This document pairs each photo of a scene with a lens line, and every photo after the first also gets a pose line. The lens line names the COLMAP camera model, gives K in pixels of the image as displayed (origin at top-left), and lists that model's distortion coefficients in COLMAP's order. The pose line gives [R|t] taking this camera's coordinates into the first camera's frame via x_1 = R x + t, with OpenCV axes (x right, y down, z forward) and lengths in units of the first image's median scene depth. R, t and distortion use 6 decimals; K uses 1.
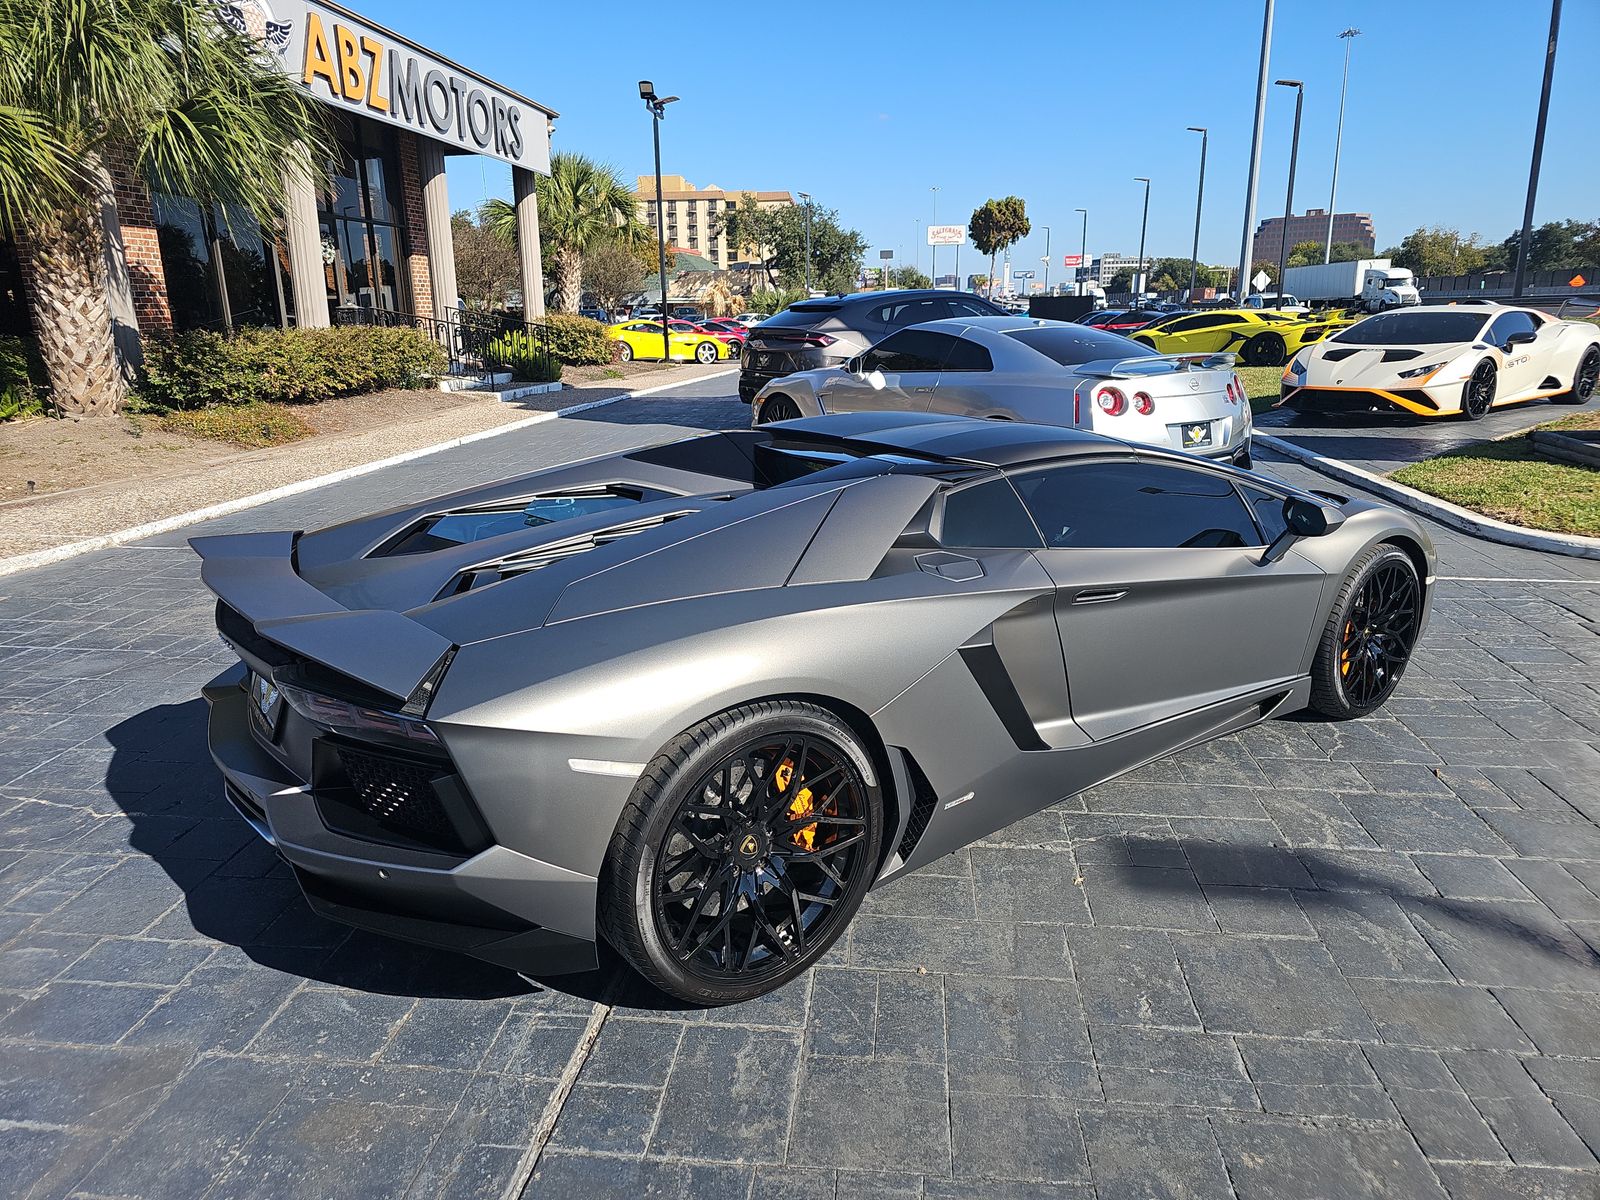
lens RADIAL K [[1054.3, 0, 785.5], [0, 1054.3, 603.0], [0, 0, 1]] dist [0.056522, -0.048315]
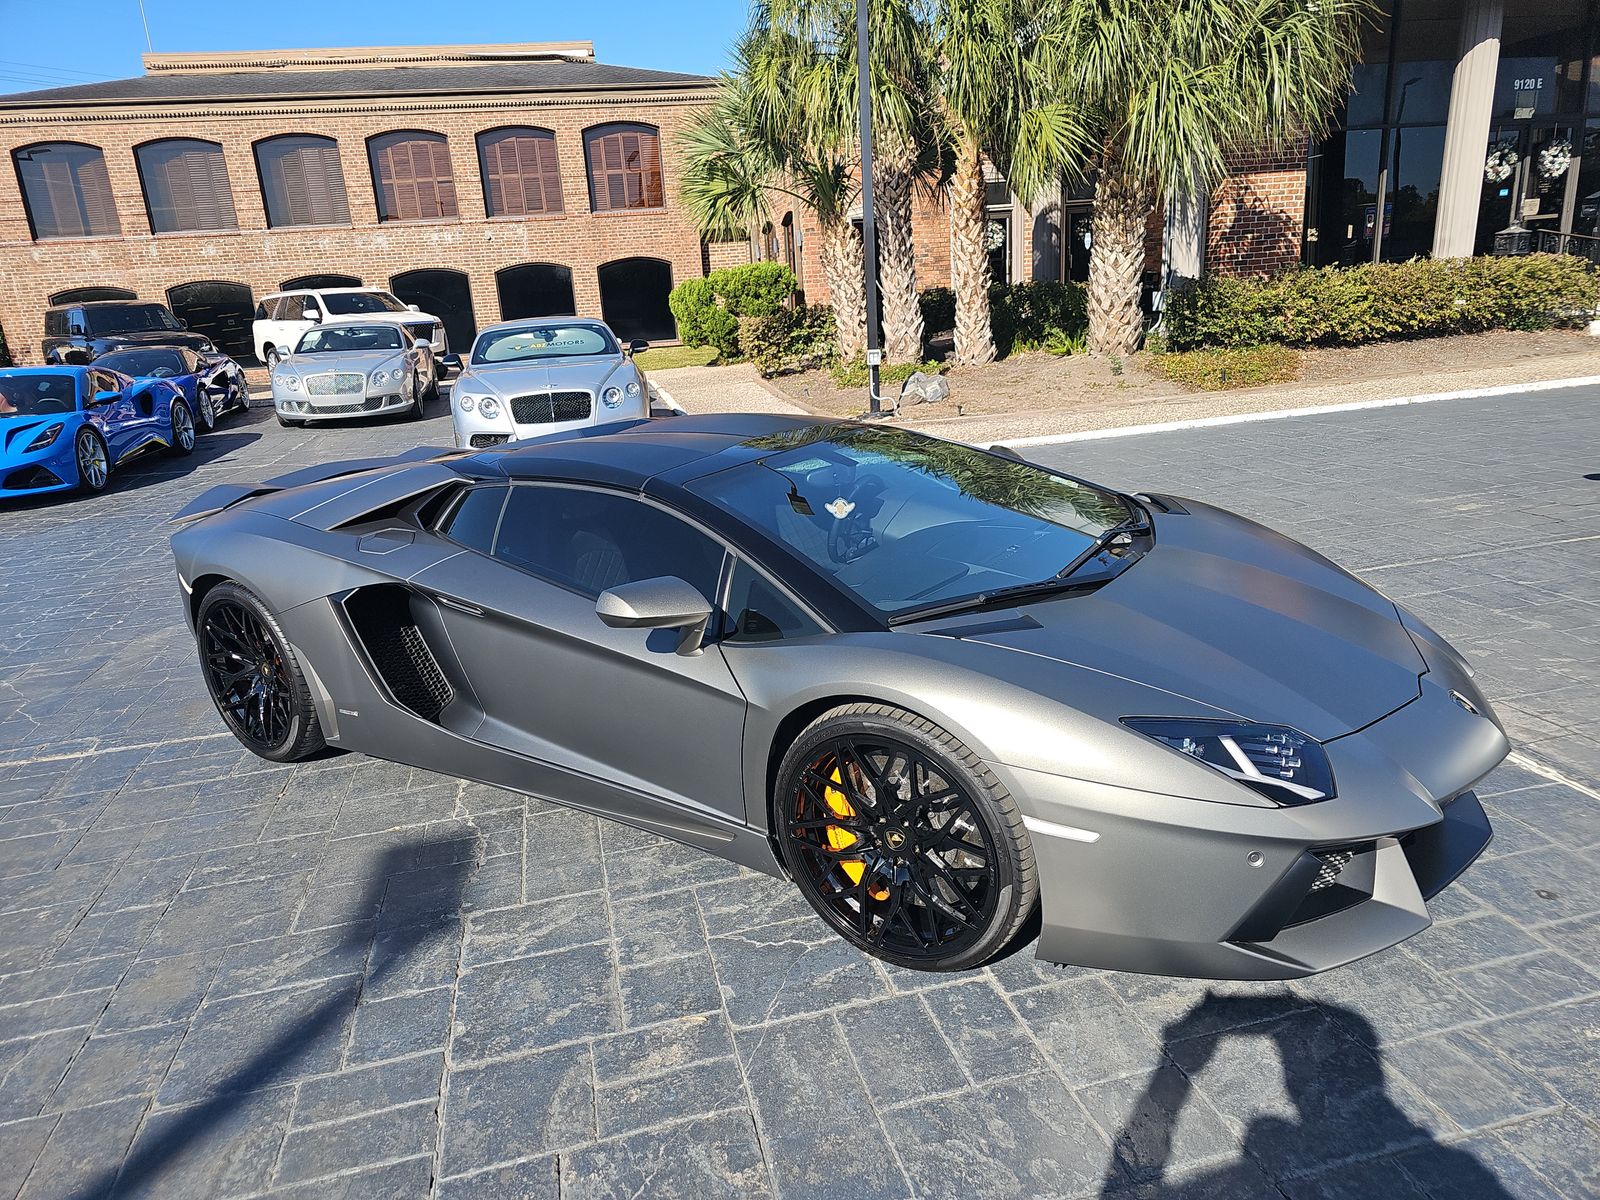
lens RADIAL K [[1054.3, 0, 785.5], [0, 1054.3, 603.0], [0, 0, 1]] dist [0.056522, -0.048315]
pose [[0.335624, 0.262033, -0.904818, 0.362336], [-0.192424, 0.959350, 0.206449, -0.077962], [0.922133, 0.104819, 0.372402, 0.235313]]
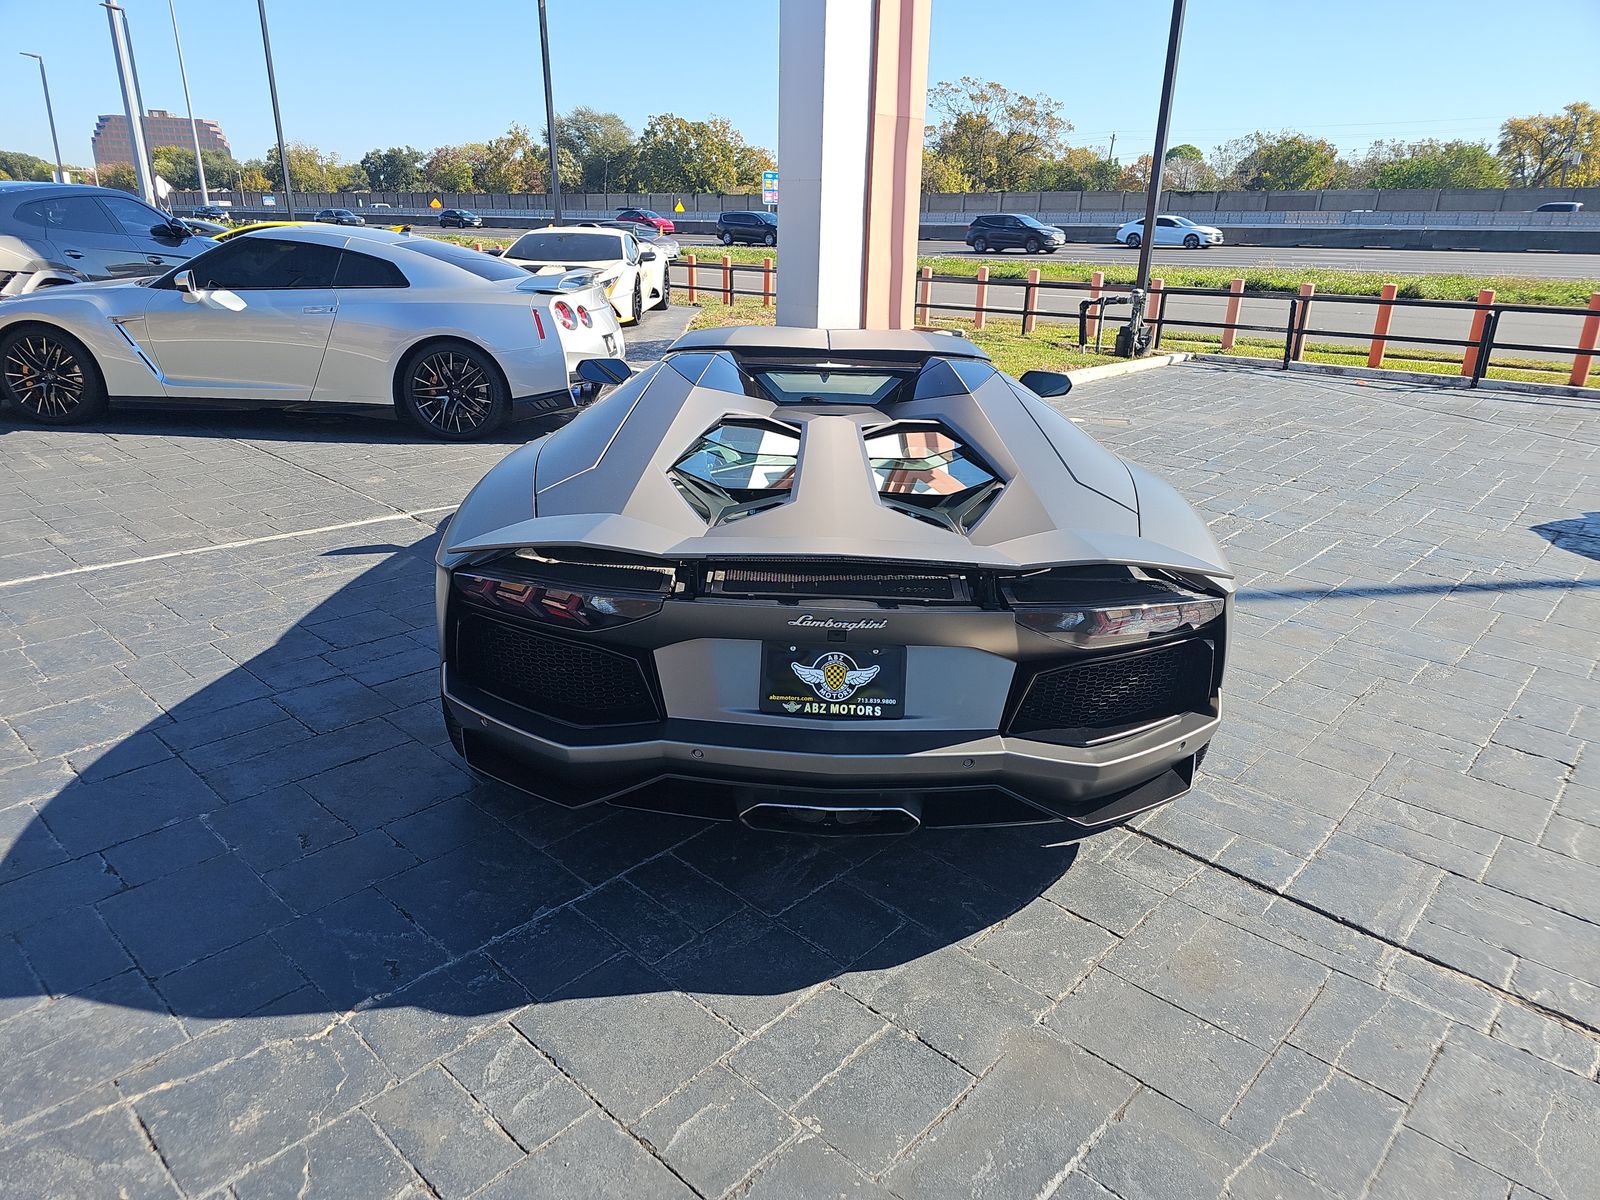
lens RADIAL K [[1070.7, 0, 800.0], [0, 1070.7, 600.0], [0, 0, 1]] dist [0.007198, -0.001535]
pose [[0.582663, -0.242874, 0.775575, -0.274809], [0.187166, 0.968751, 0.162757, -0.029586], [-0.790869, 0.050329, 0.609913, 0.116965]]
